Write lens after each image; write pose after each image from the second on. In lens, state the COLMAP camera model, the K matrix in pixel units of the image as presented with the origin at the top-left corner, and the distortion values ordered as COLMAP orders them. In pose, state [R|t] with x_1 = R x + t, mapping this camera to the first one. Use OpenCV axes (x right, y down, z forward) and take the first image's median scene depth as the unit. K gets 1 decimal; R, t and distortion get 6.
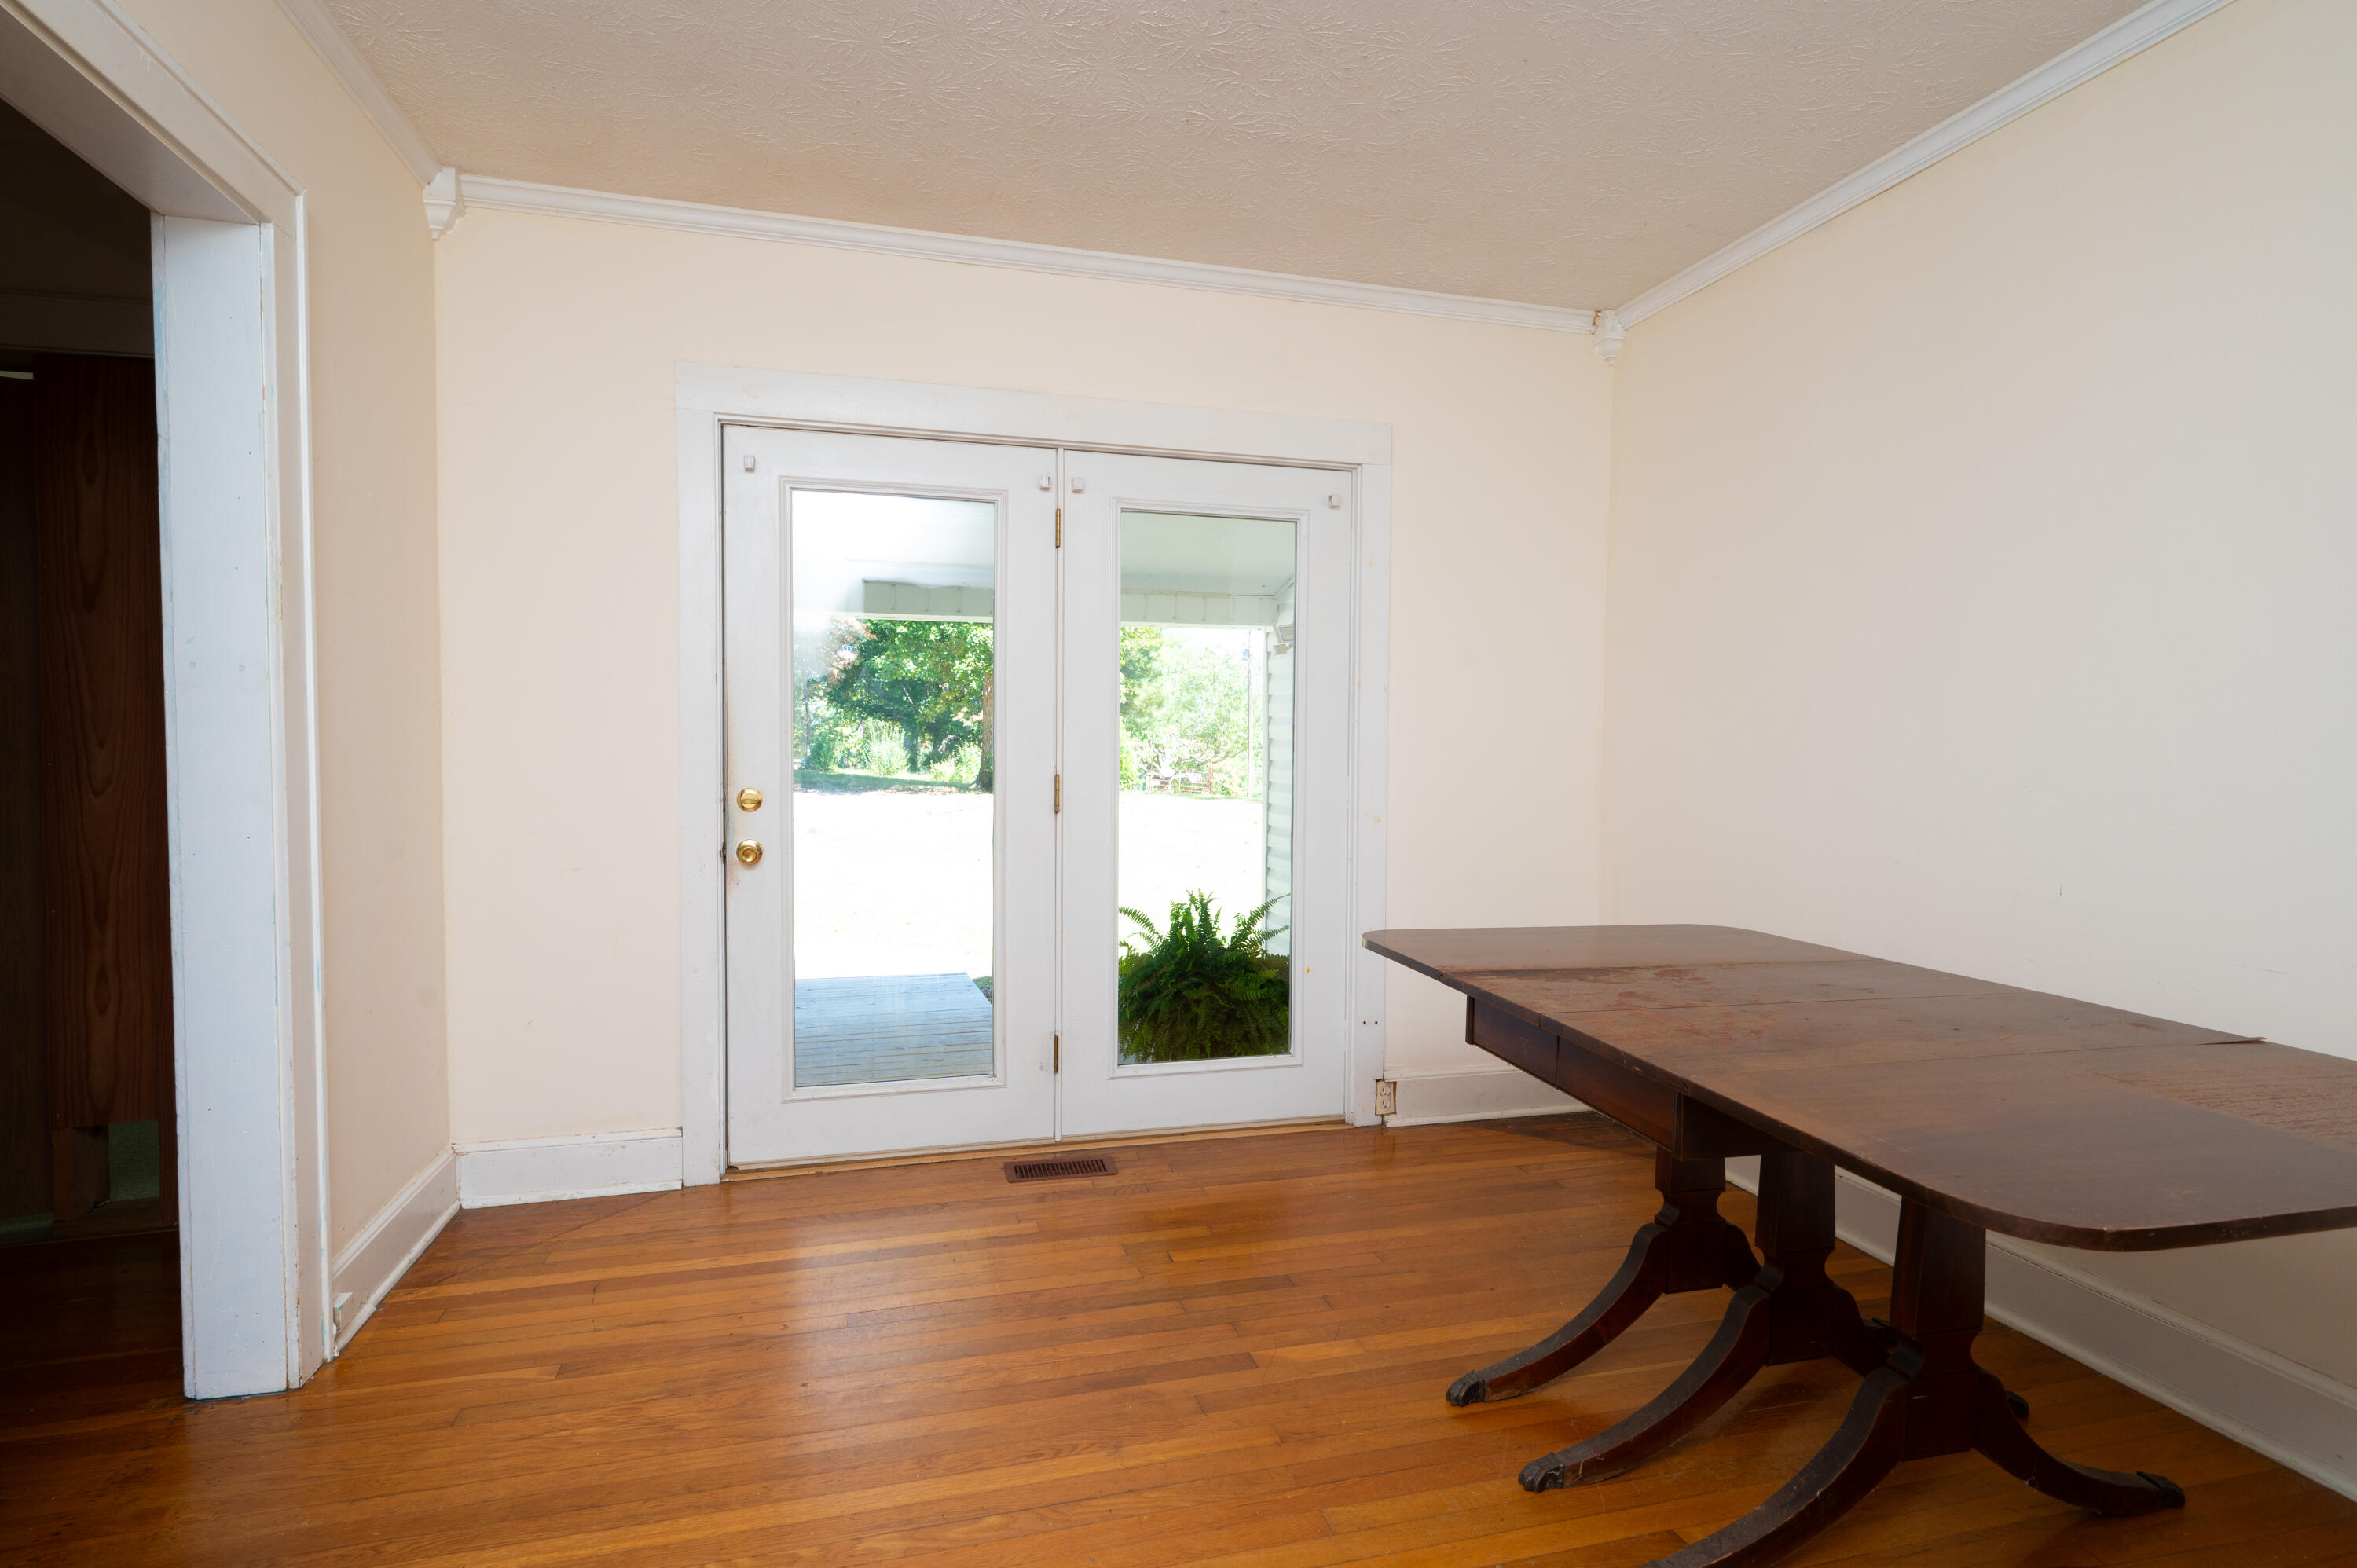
lens RADIAL K [[1187.5, 0, 1180.9], [0, 1187.5, 792.8], [0, 0, 1]] dist [0.013730, 0.000569]
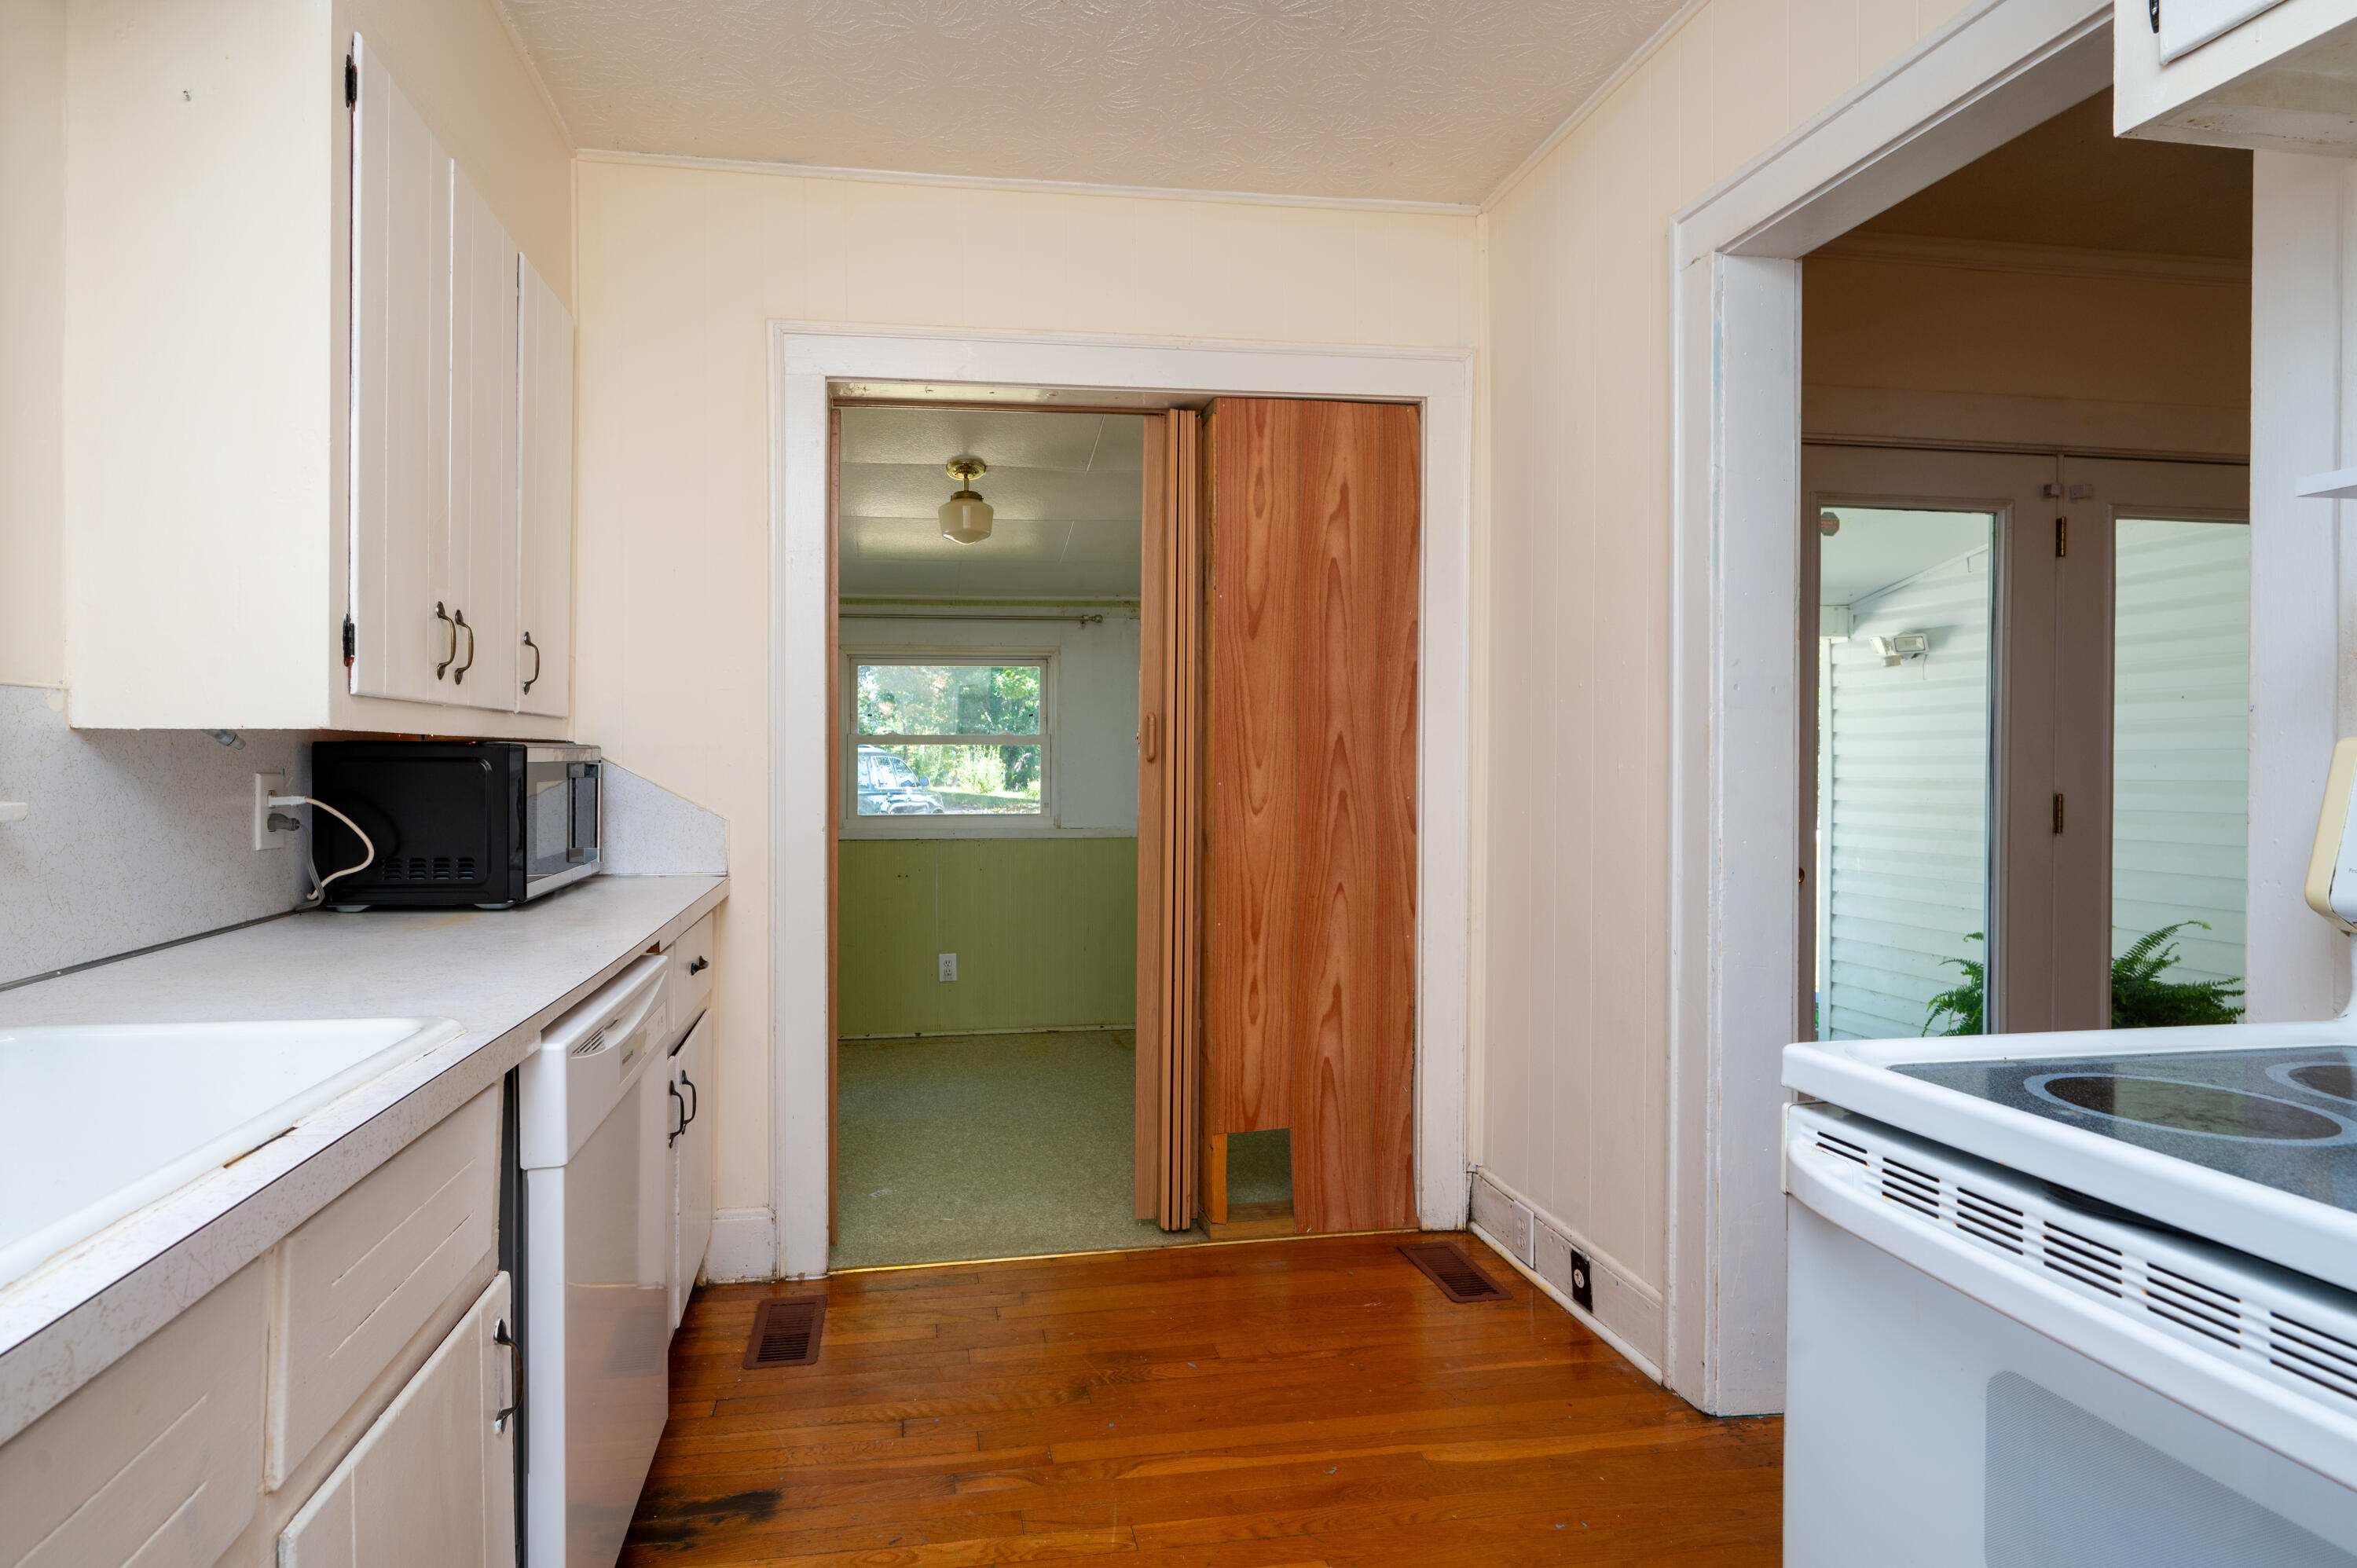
lens RADIAL K [[1187.5, 0, 1112.5], [0, 1187.5, 764.2], [0, 0, 1]] dist [0.013730, 0.000569]
pose [[0.994301, -0.003519, -0.106549, -0.758600], [-0.000583, 0.999260, -0.038450, -0.000741], [0.106606, 0.038293, 0.993564, -0.037531]]
